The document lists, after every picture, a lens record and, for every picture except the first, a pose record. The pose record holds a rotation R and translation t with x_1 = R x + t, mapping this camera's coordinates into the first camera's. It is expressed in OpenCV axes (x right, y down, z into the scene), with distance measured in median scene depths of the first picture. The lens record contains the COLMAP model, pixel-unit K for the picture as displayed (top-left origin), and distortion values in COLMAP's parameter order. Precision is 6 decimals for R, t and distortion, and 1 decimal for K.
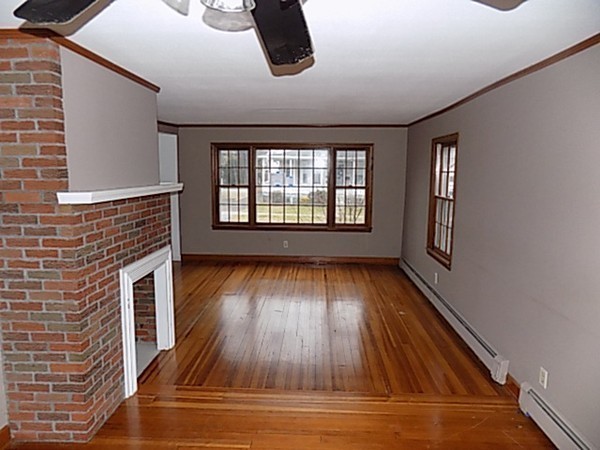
lens RADIAL K [[405.3, 0, 300.0], [0, 405.3, 225.0], [0, 0, 1]] dist [-0.041985, 0.004349]
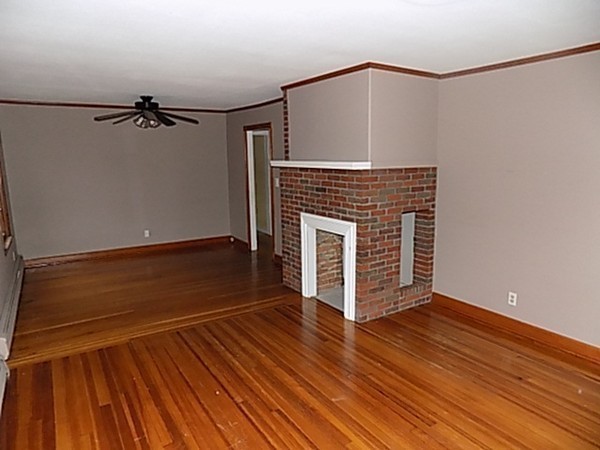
lens RADIAL K [[405.3, 0, 300.0], [0, 405.3, 225.0], [0, 0, 1]] dist [-0.041985, 0.004349]
pose [[-0.816130, 0.110703, -0.567166, 0.401247], [-0.024059, 0.974118, 0.224755, -0.169201], [0.577368, 0.197075, -0.792343, 1.948533]]
